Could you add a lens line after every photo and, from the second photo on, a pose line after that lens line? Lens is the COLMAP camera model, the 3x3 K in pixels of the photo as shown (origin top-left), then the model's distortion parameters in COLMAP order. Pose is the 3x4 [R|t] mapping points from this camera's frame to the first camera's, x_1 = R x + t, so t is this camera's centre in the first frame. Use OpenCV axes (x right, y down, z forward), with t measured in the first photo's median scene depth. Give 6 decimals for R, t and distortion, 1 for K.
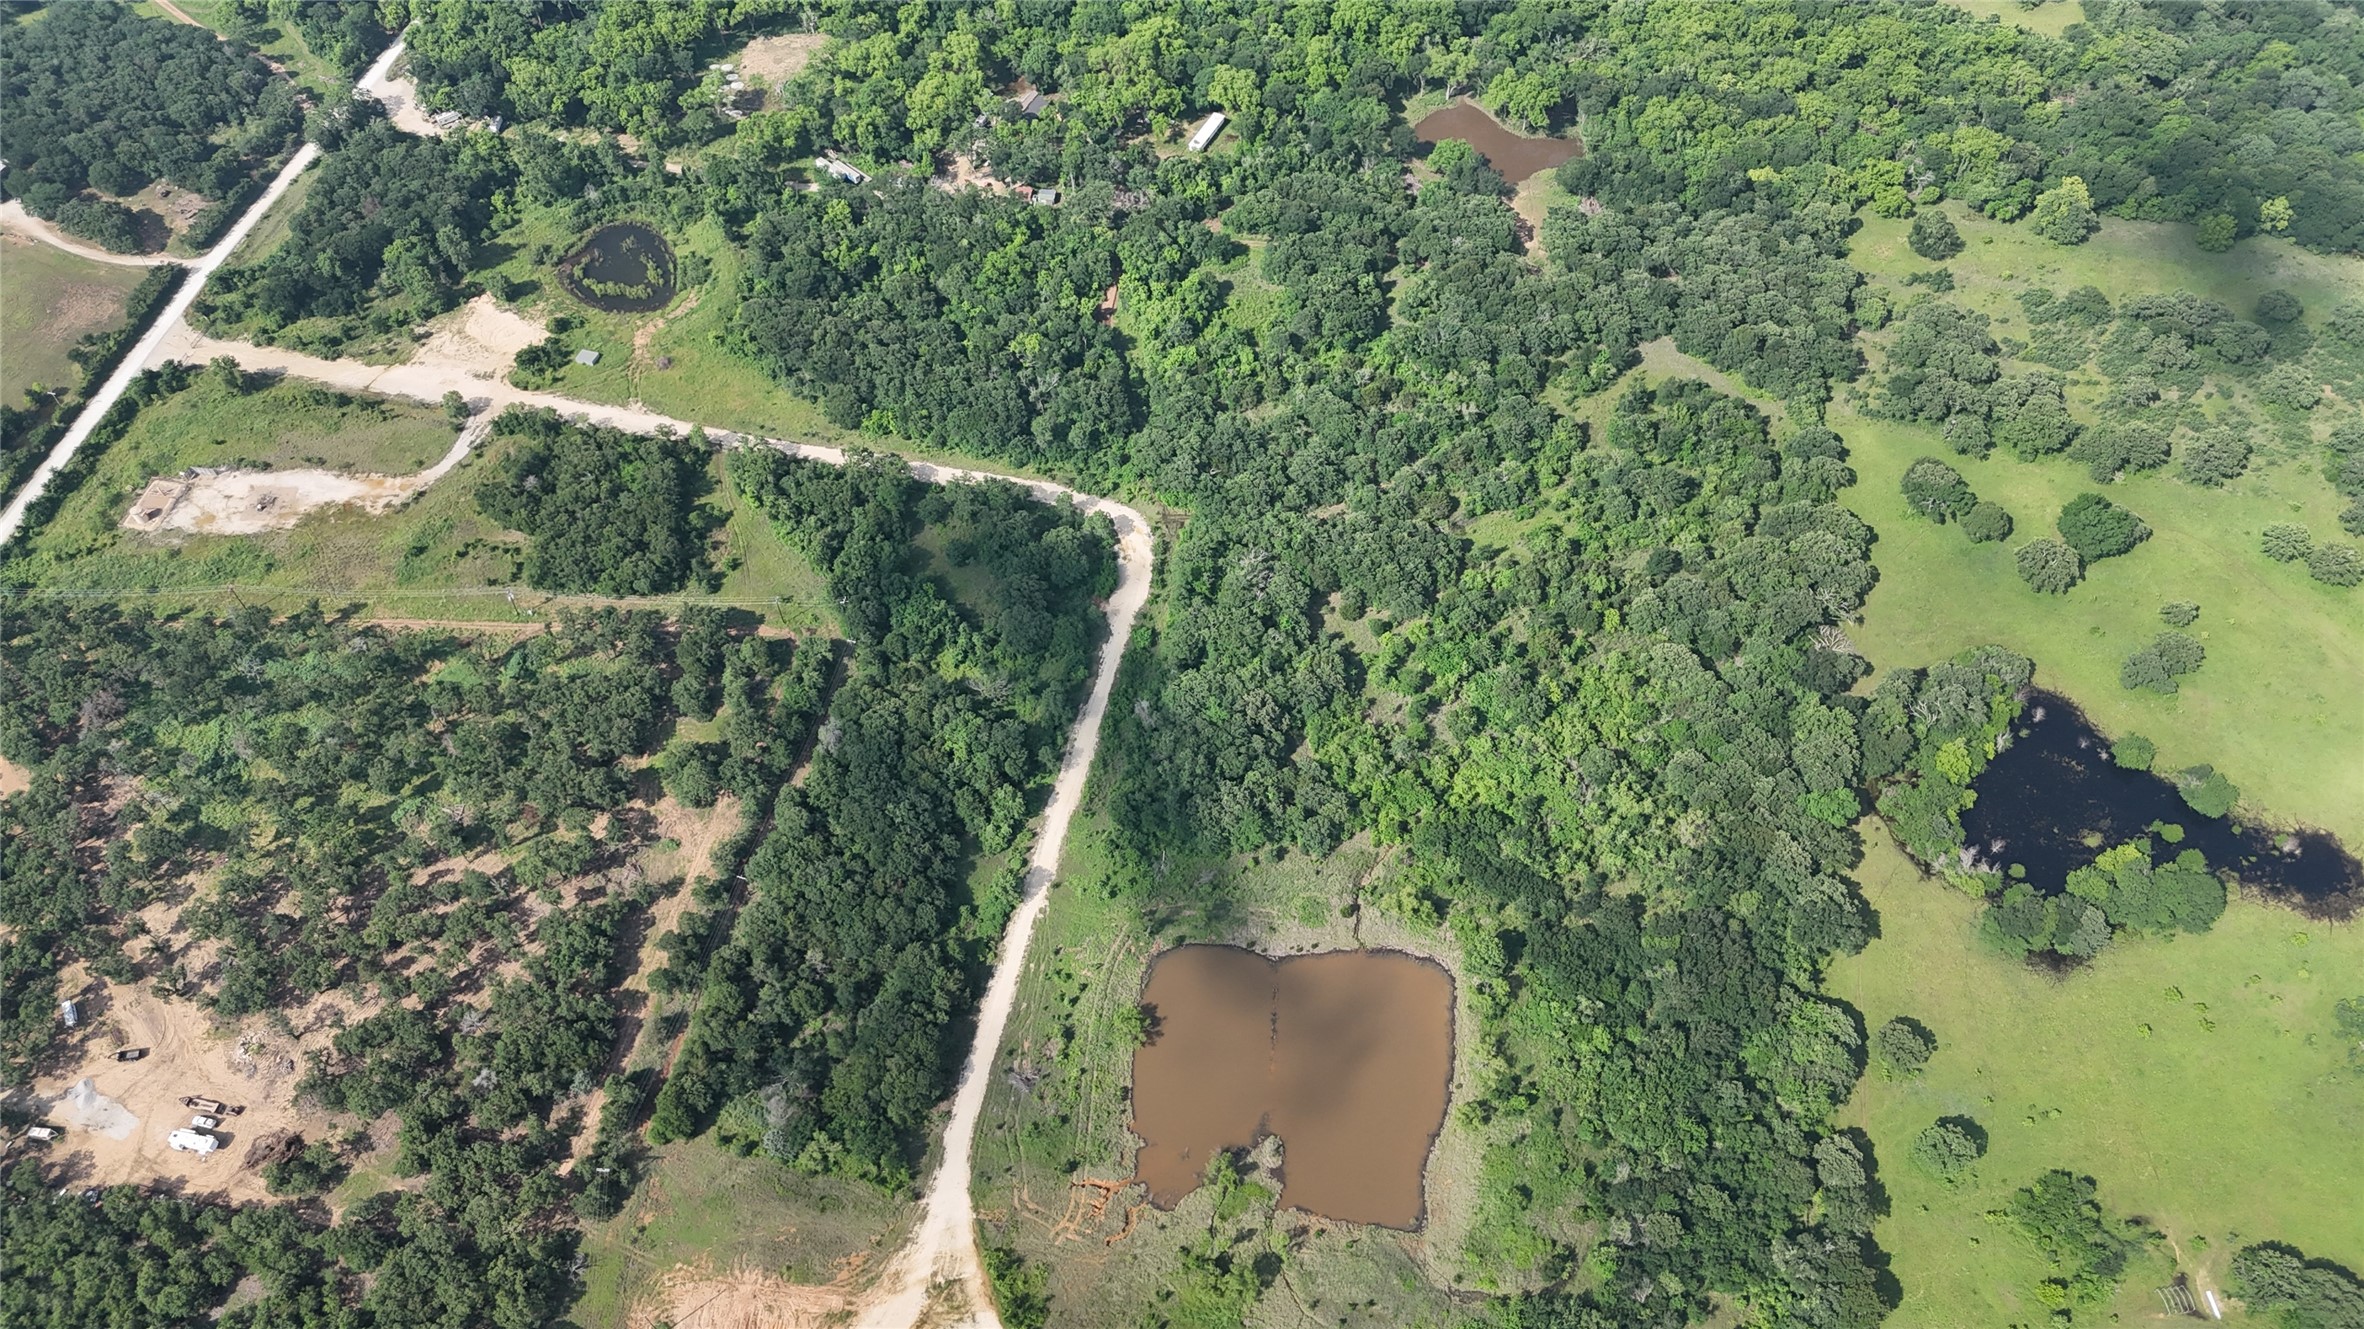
lens RADIAL K [[1732.2, 0, 1180.6], [0, 1732.2, 665.7], [0, 0, 1]] dist [0.074294, -0.072223]
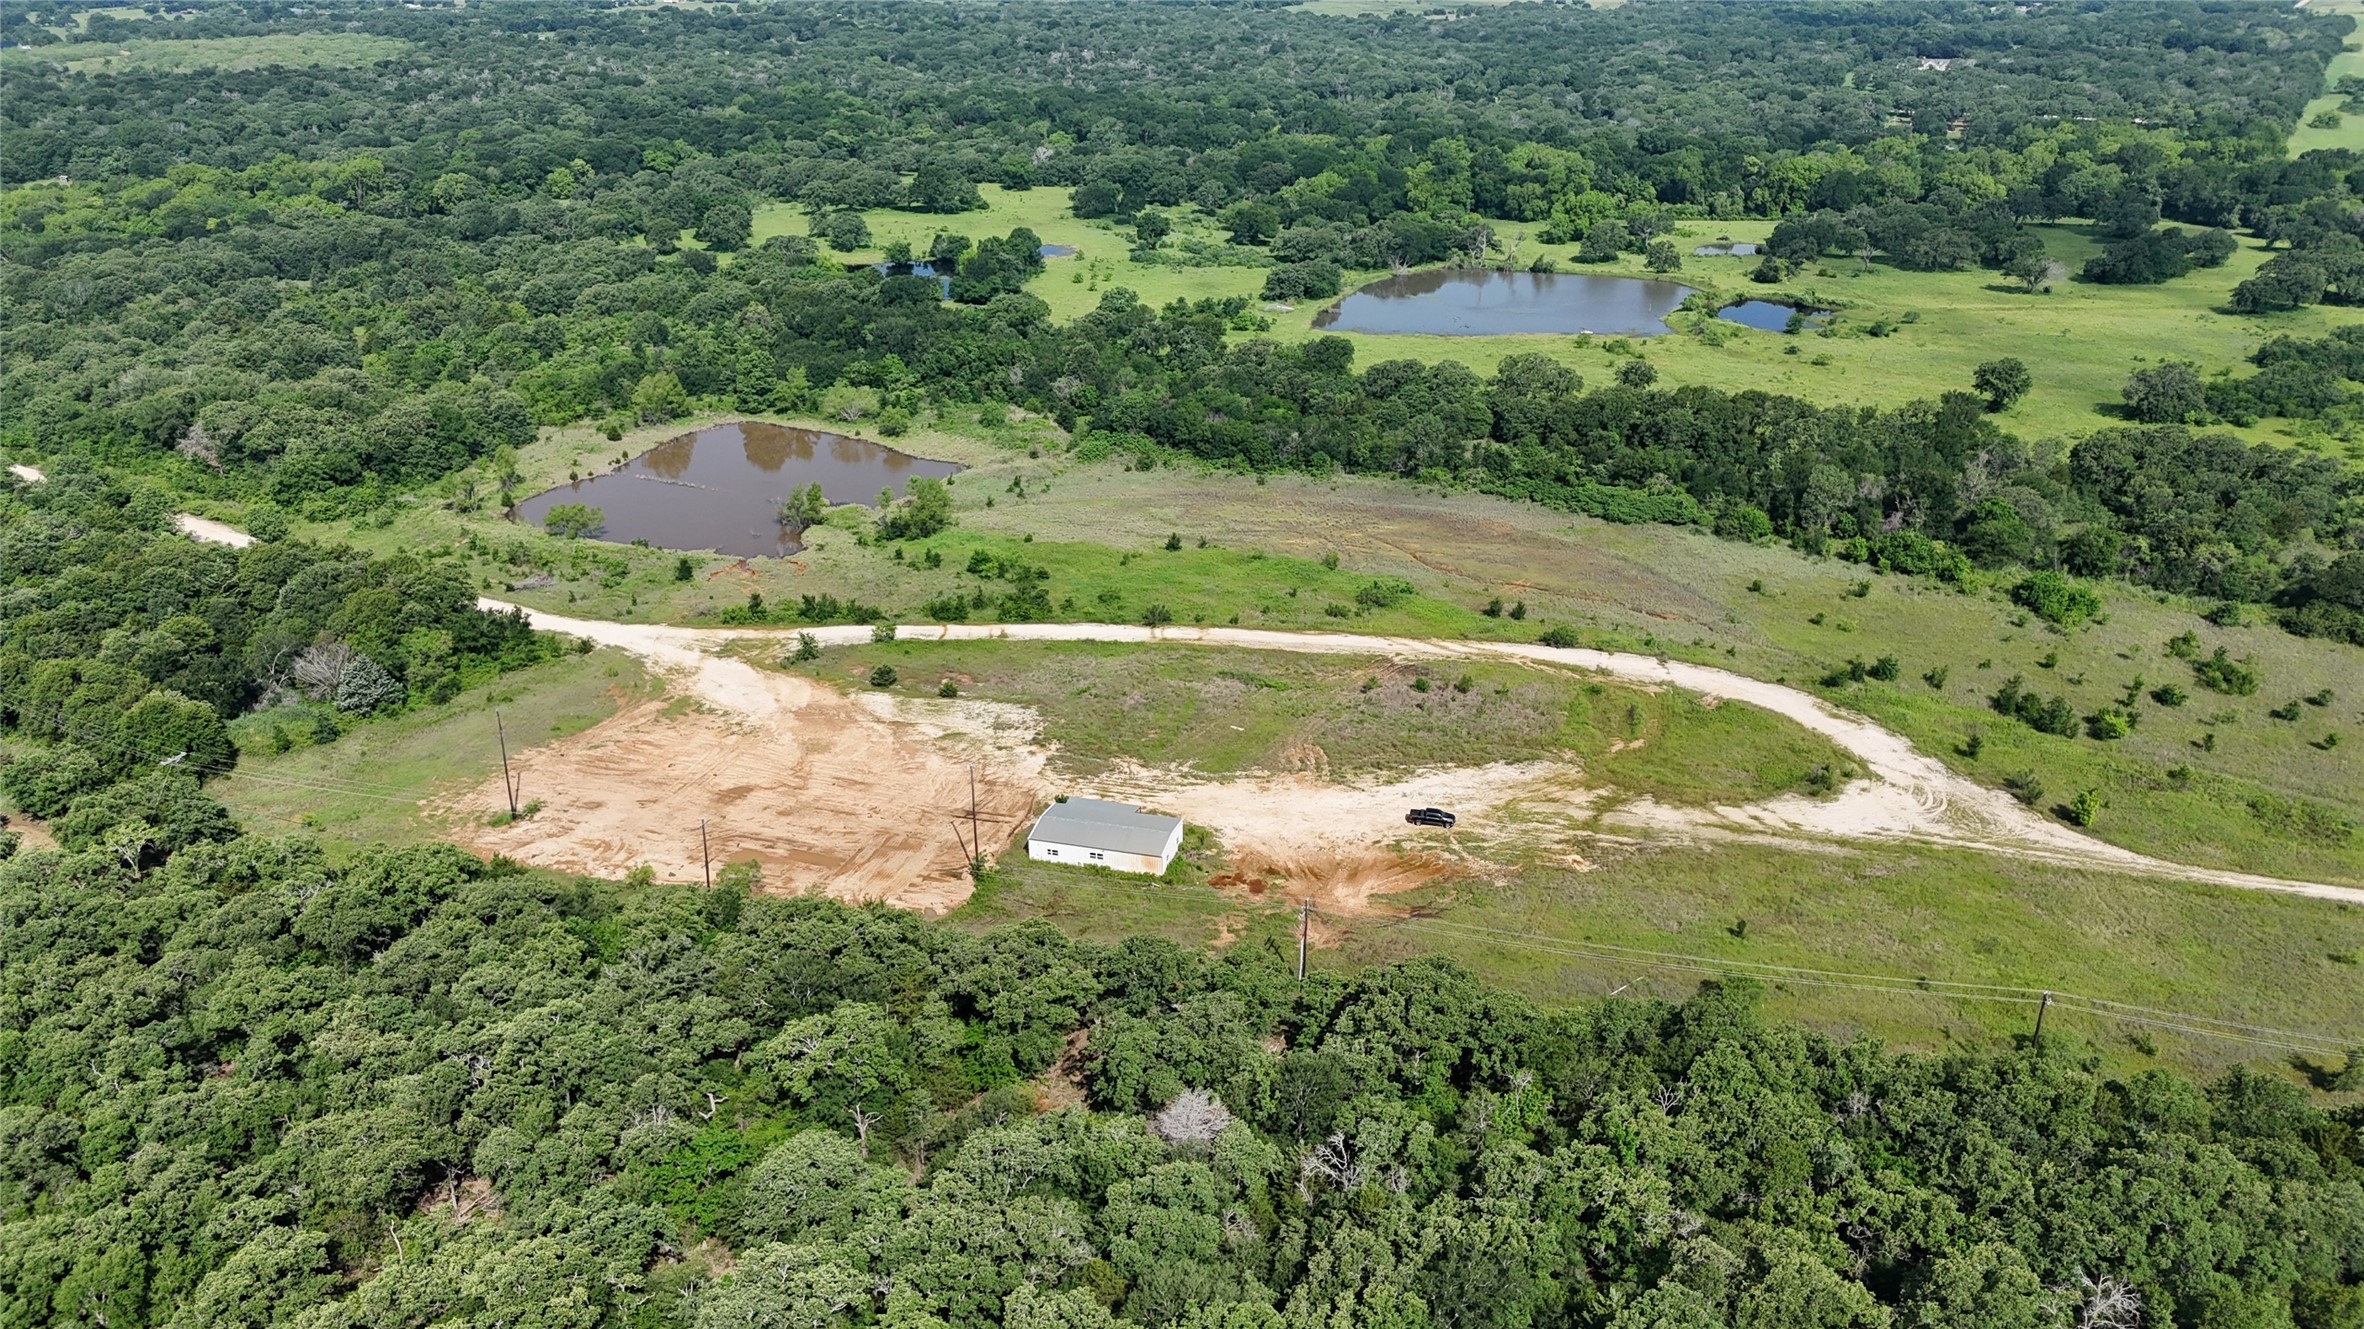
lens RADIAL K [[1732.2, 0, 1184.1], [0, 1732.2, 666.0], [0, 0, 1]] dist [0.074294, -0.072223]
pose [[0.349761, -0.361483, 0.864290, -0.623622], [0.757140, 0.652392, -0.033541, 0.481623], [-0.551731, 0.666119, 0.501875, 0.514462]]
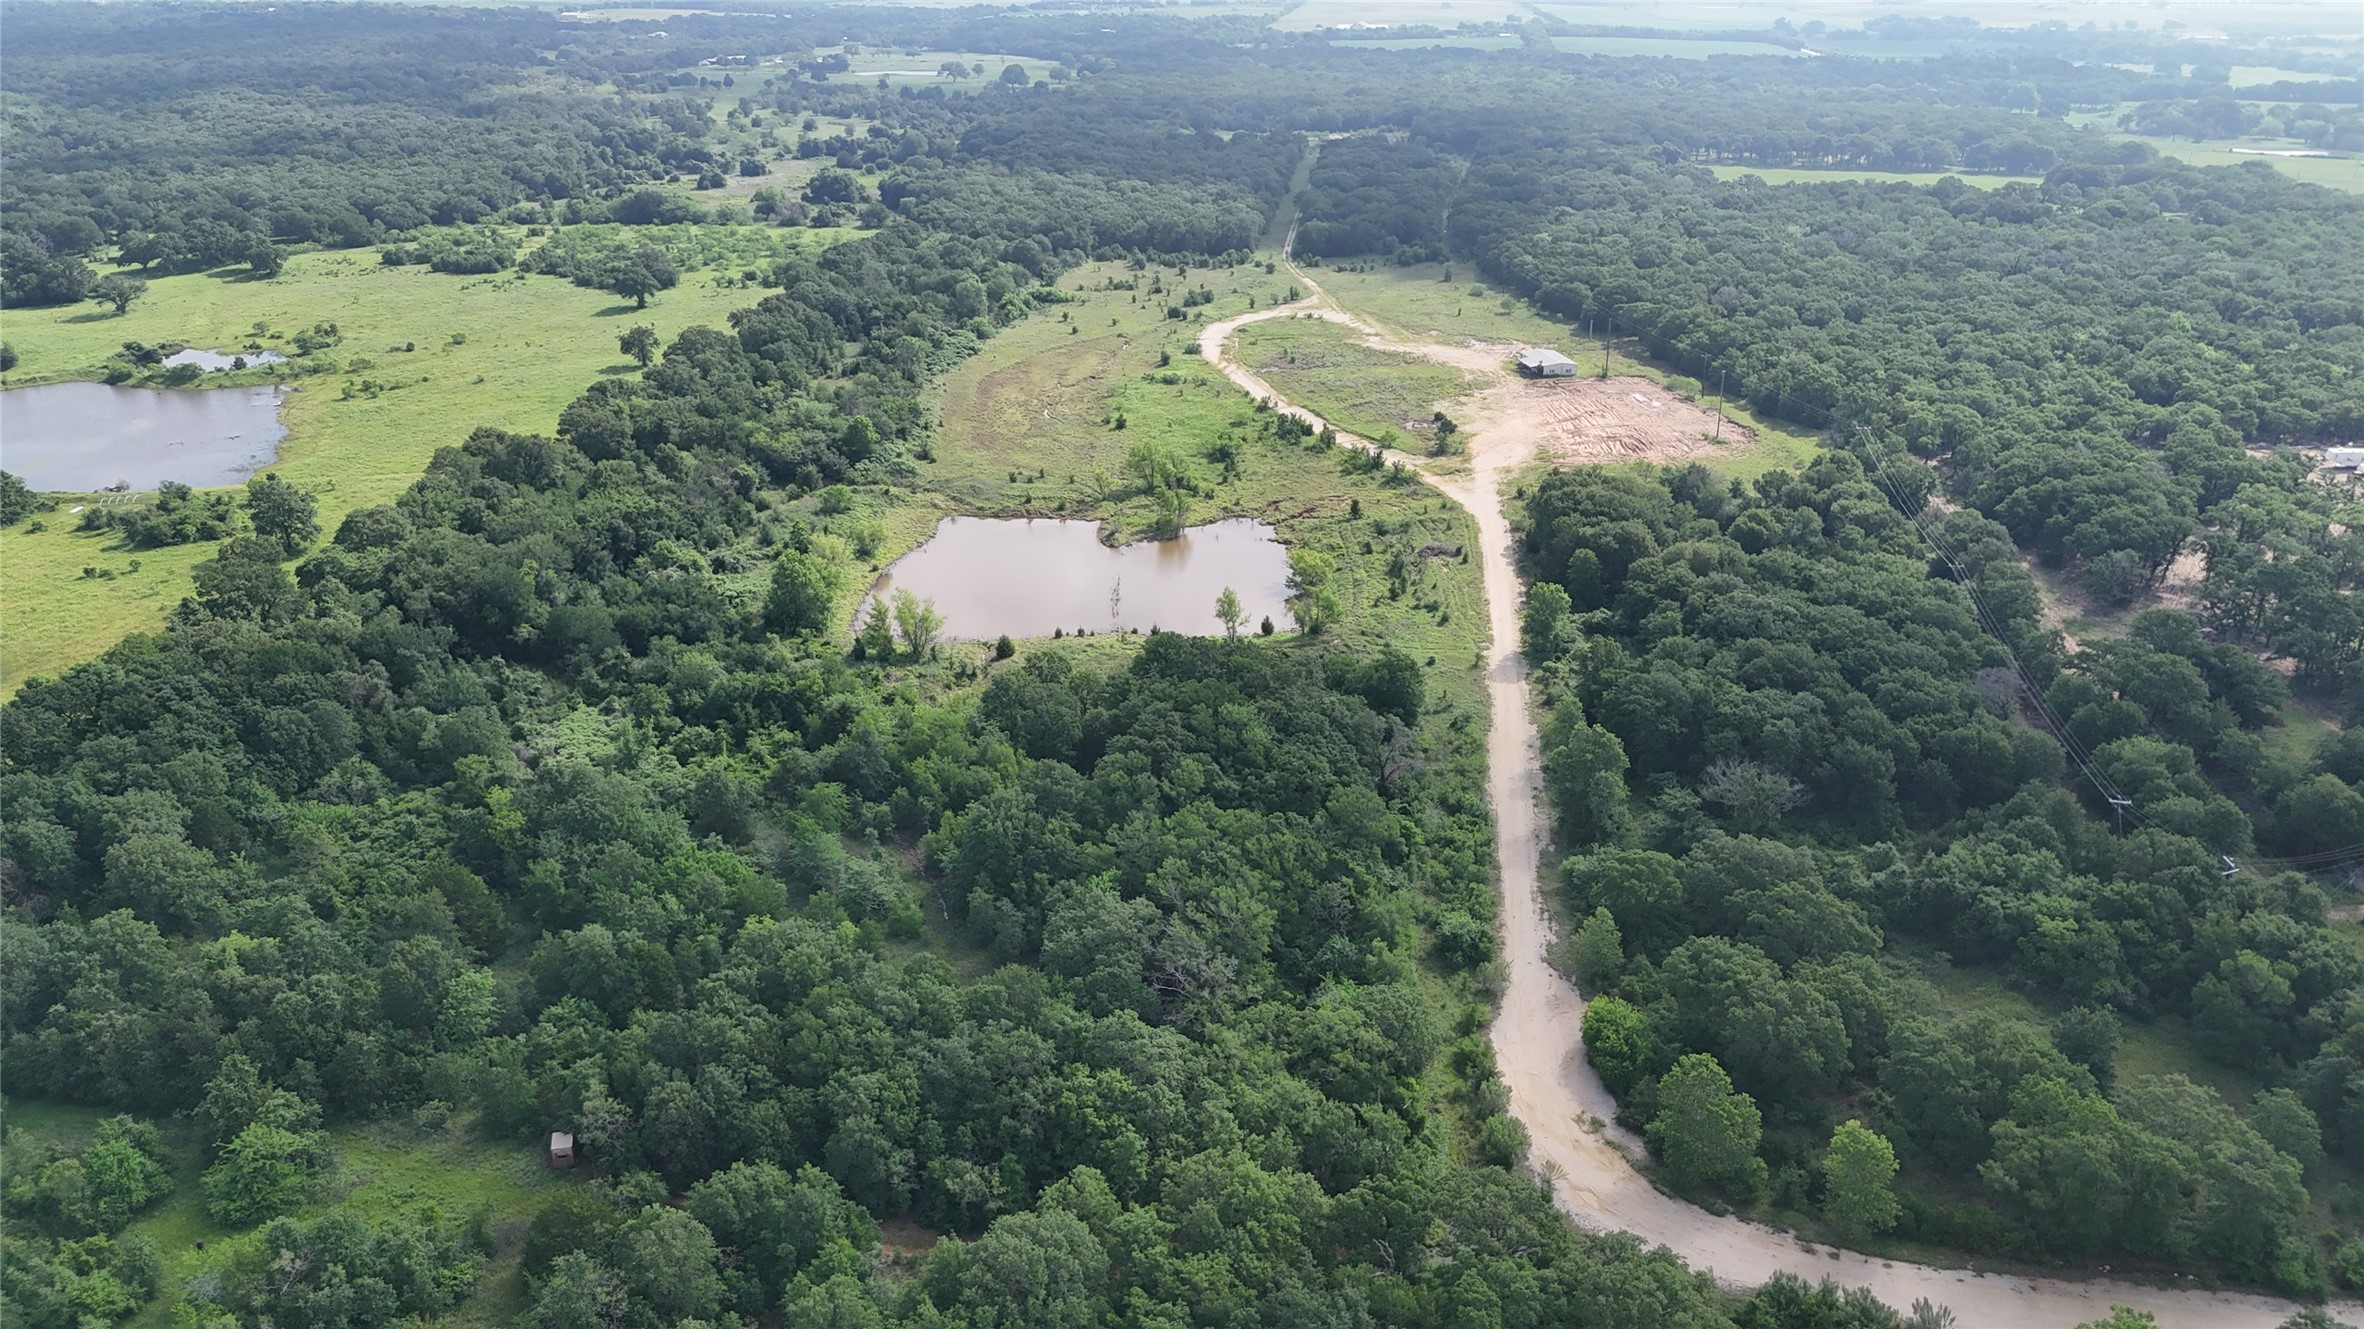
lens RADIAL K [[1732.2, 0, 1163.0], [0, 1732.2, 687.2], [0, 0, 1]] dist [0.074294, -0.072223]
pose [[-0.996866, 0.044375, -0.065483, 0.085973], [-0.053917, 0.224556, 0.972968, -0.499446], [0.057880, 0.973450, -0.221460, 1.219745]]
